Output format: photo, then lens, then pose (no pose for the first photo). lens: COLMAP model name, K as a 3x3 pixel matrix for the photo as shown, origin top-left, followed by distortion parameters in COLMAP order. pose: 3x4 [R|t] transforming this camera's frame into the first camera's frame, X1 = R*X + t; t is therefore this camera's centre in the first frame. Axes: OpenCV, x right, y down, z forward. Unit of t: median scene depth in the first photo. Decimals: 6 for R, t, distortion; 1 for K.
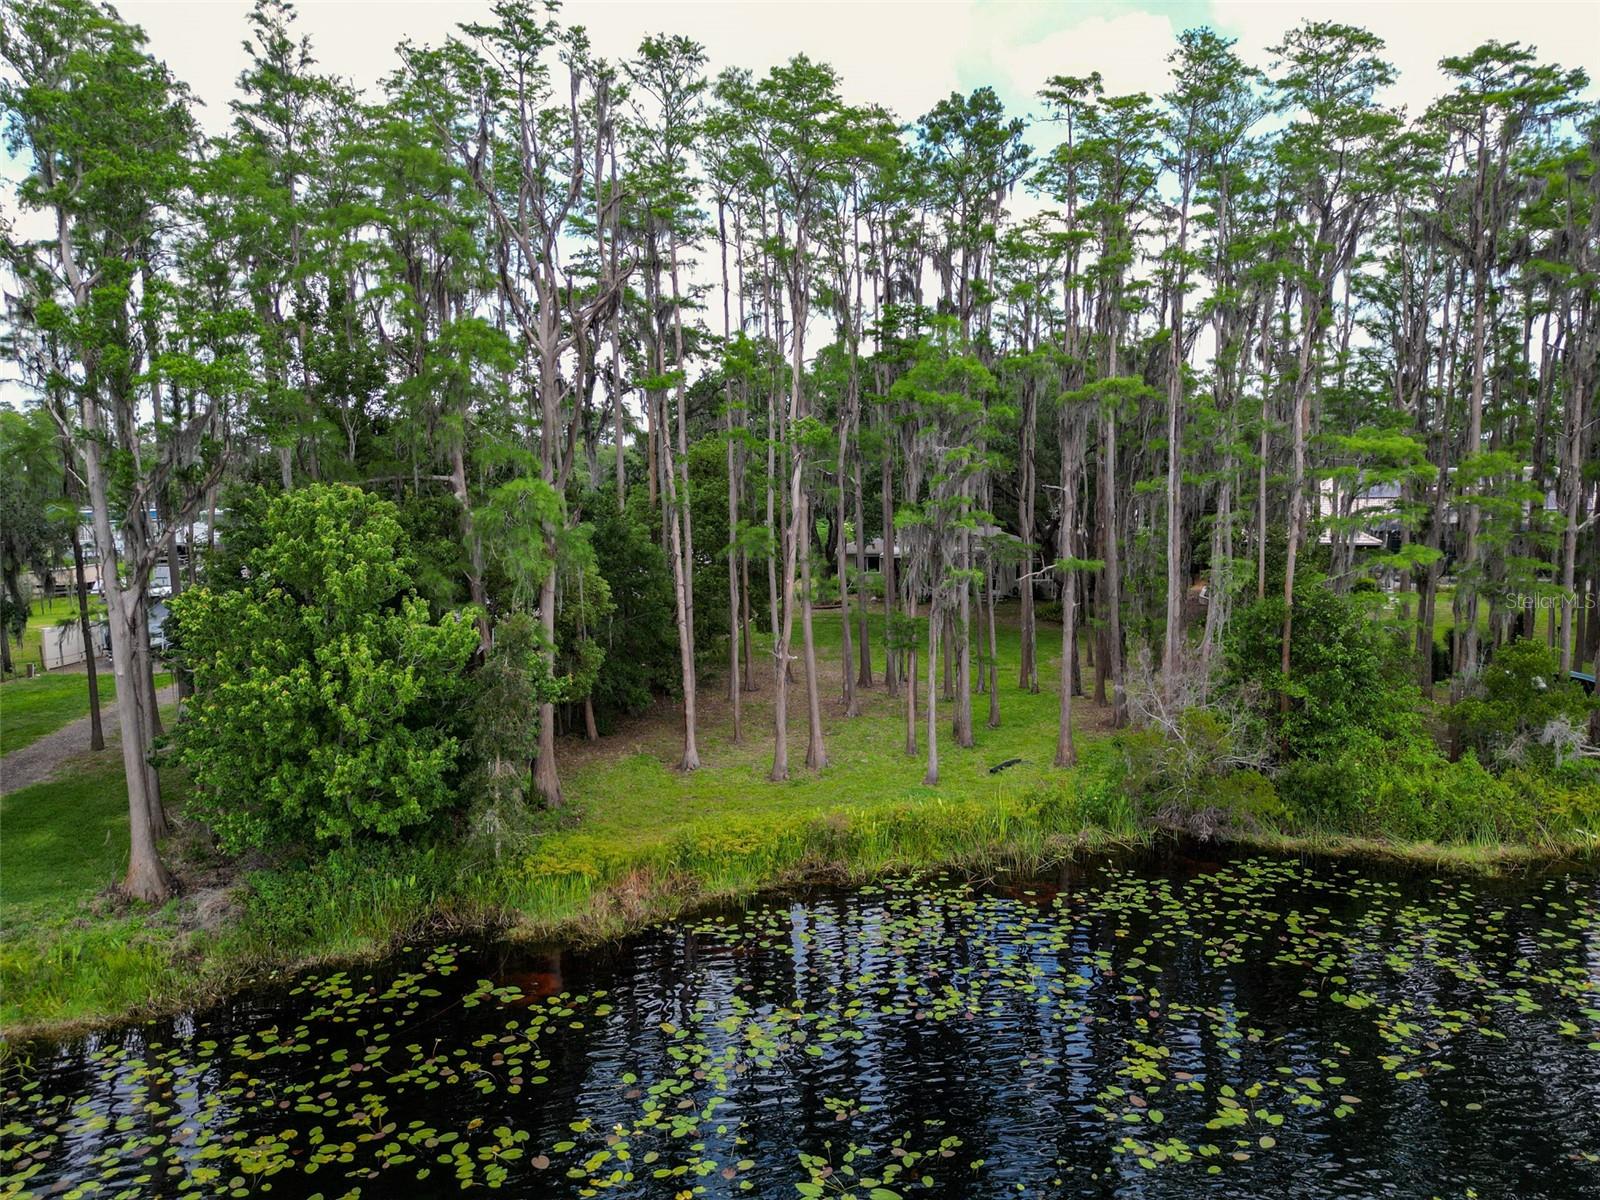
lens RADIAL K [[1126.9, 0, 800.0], [0, 1126.9, 600.0], [0, 0, 1]] dist [0.065318, -0.062484]
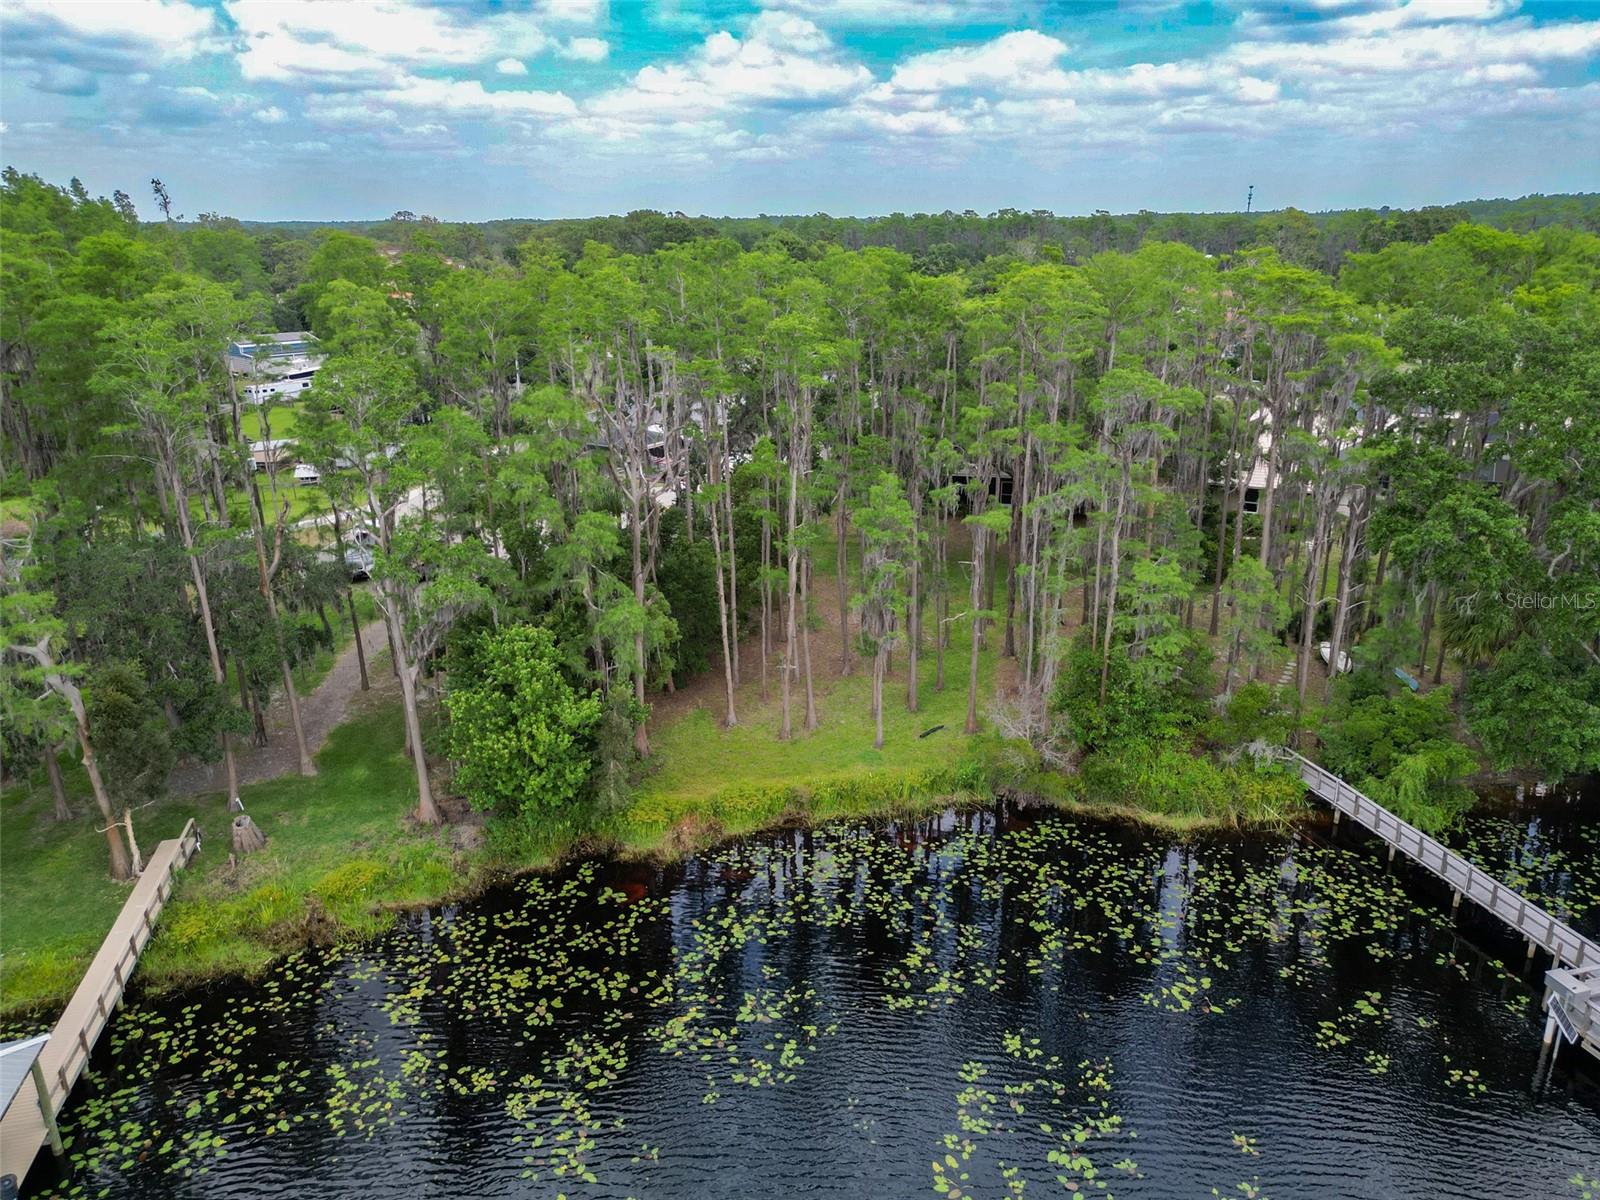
lens RADIAL K [[1126.9, 0, 800.0], [0, 1126.9, 600.0], [0, 0, 1]] dist [0.065318, -0.062484]
pose [[0.995590, 0.033377, -0.087672, 0.203726], [-0.013615, 0.976080, 0.216985, -0.563261], [0.092817, -0.214835, 0.972230, -0.749083]]
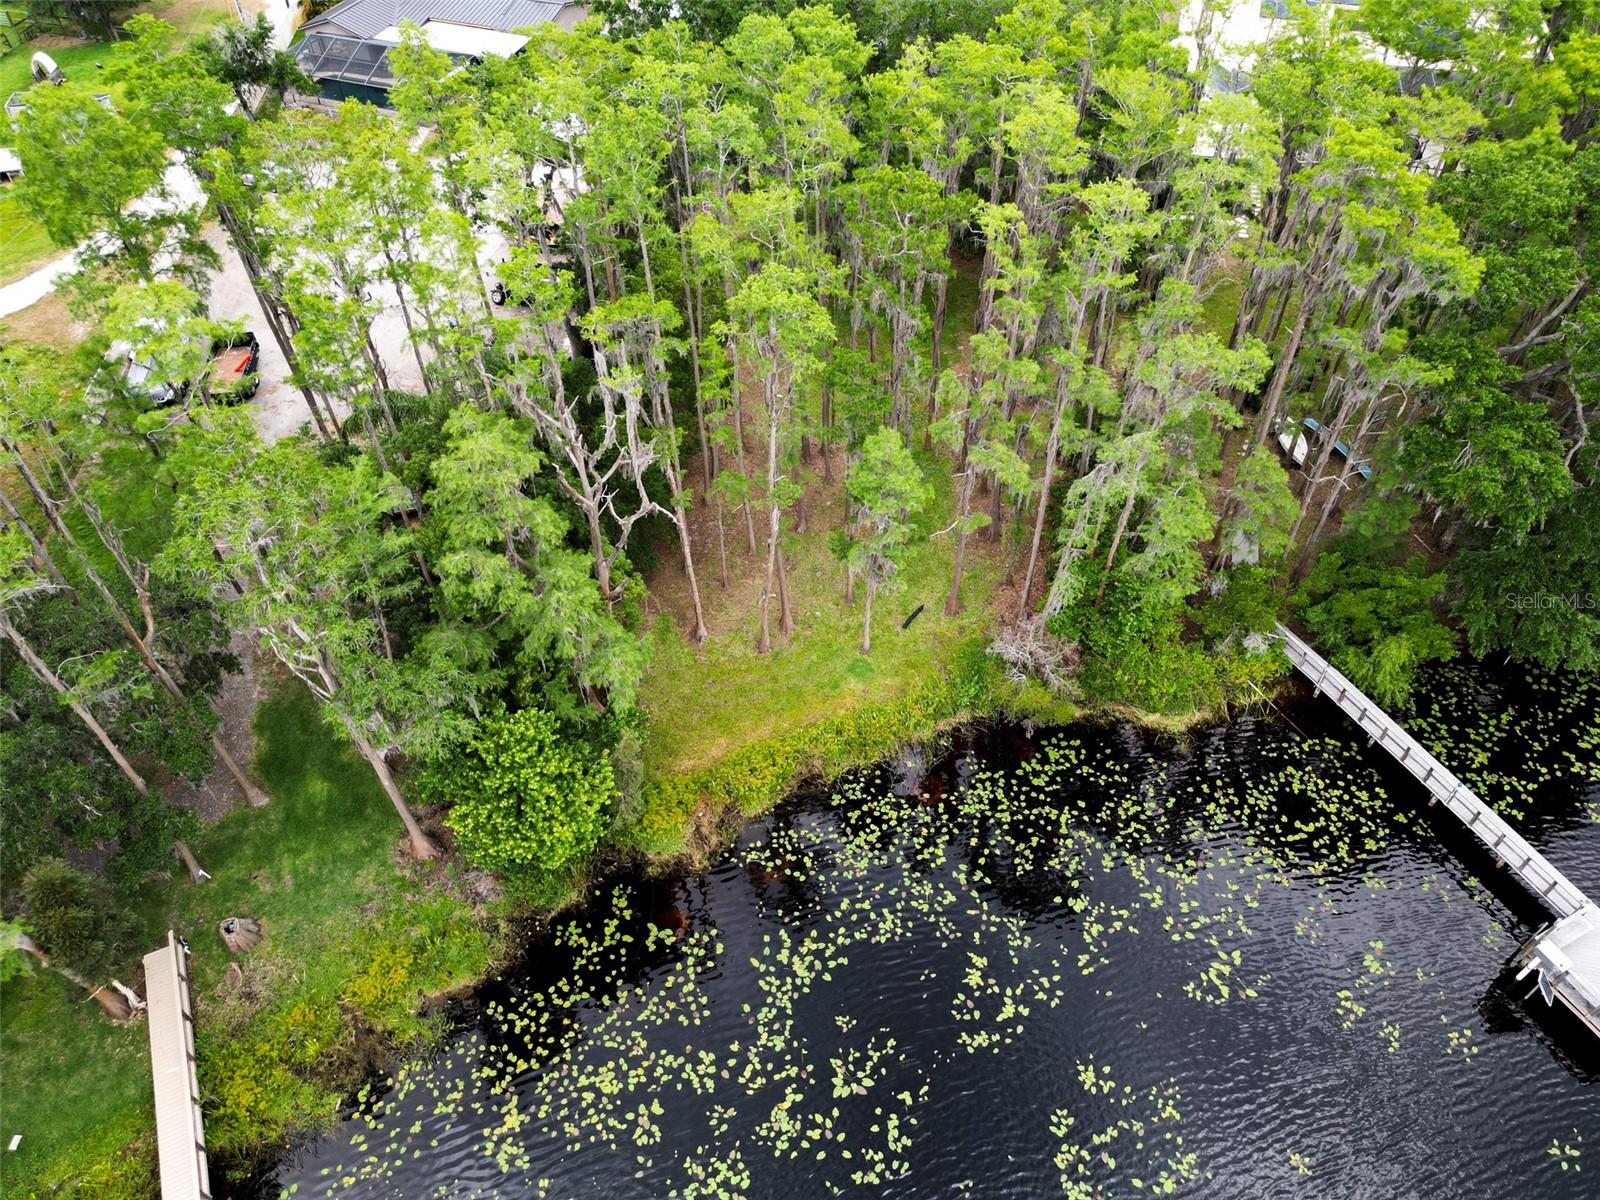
lens RADIAL K [[1126.9, 0, 800.0], [0, 1126.9, 600.0], [0, 0, 1]] dist [0.065318, -0.062484]
pose [[0.993688, -0.079849, 0.078790, -0.125526], [0.009825, 0.761622, 0.647947, -1.288533], [-0.111746, -0.643083, 0.757599, -0.140381]]
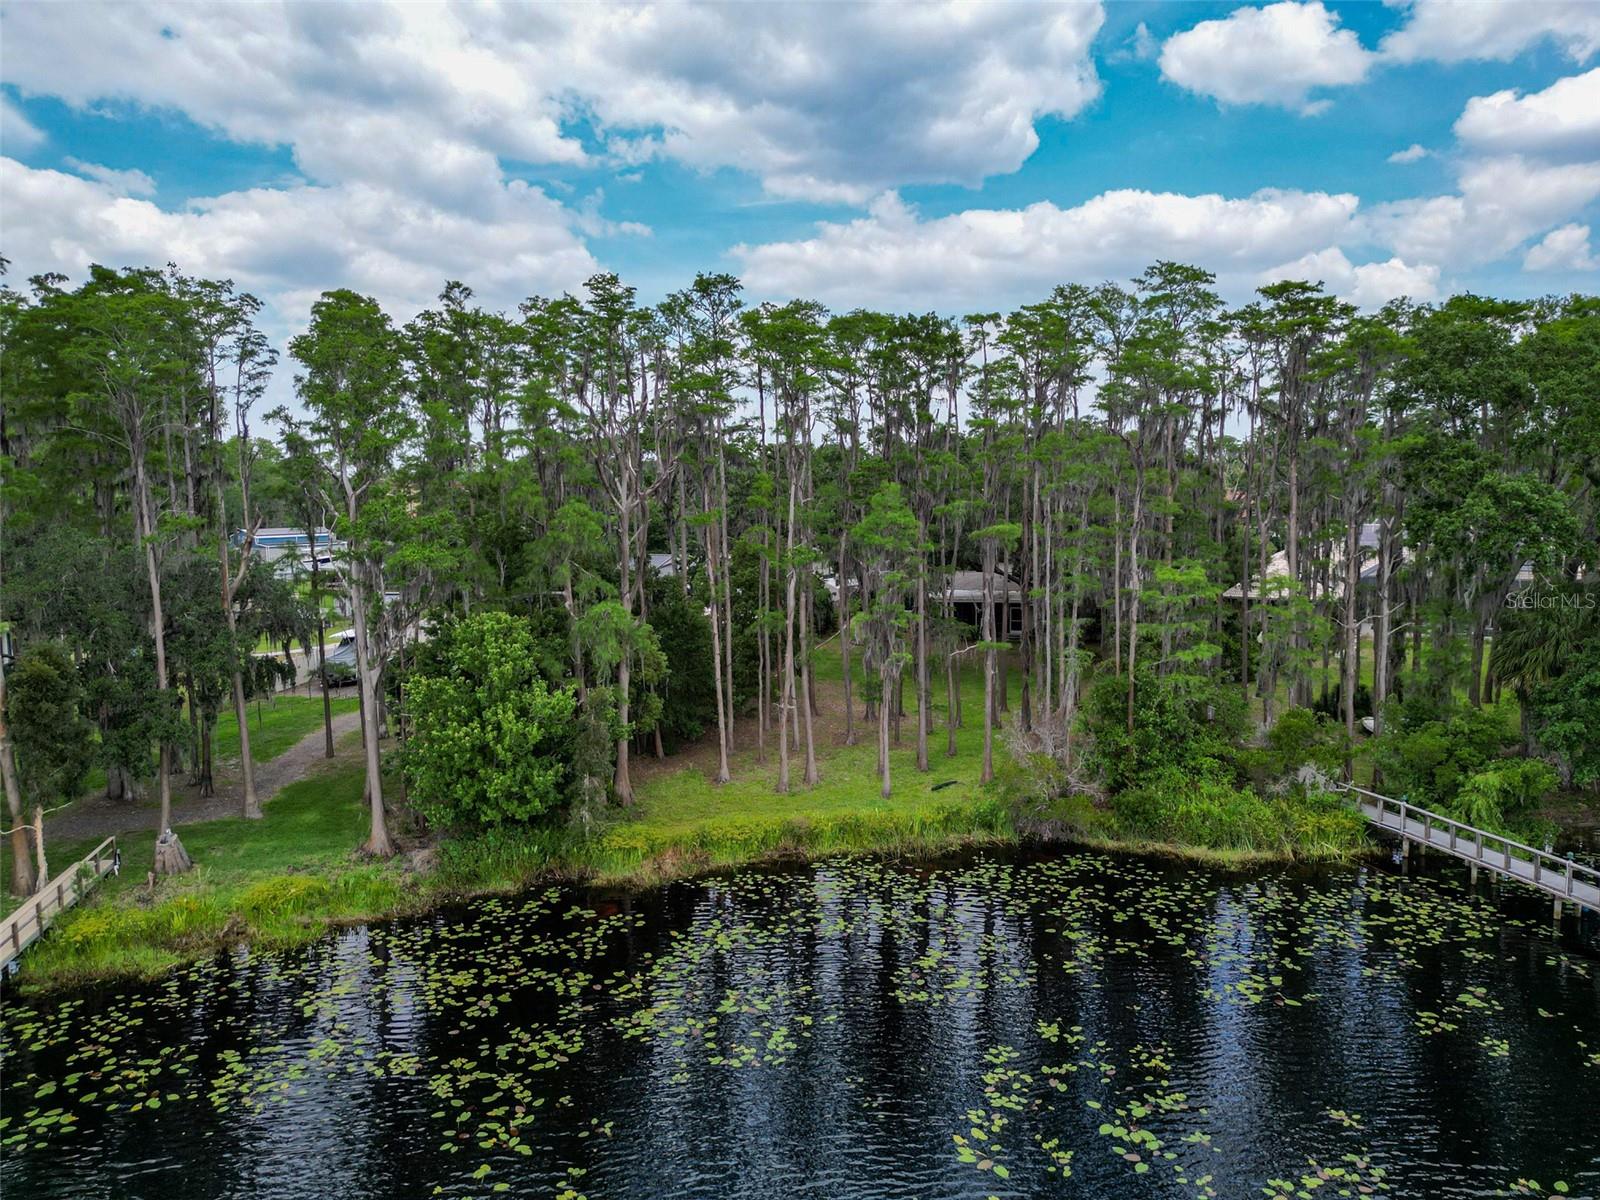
lens RADIAL K [[1126.9, 0, 800.0], [0, 1126.9, 600.0], [0, 0, 1]] dist [0.065318, -0.062484]
pose [[0.994778, 0.010636, -0.101508, 0.222072], [-0.010663, 0.999943, 0.000272, -0.129424], [0.101505, 0.000812, 0.994835, -0.651139]]
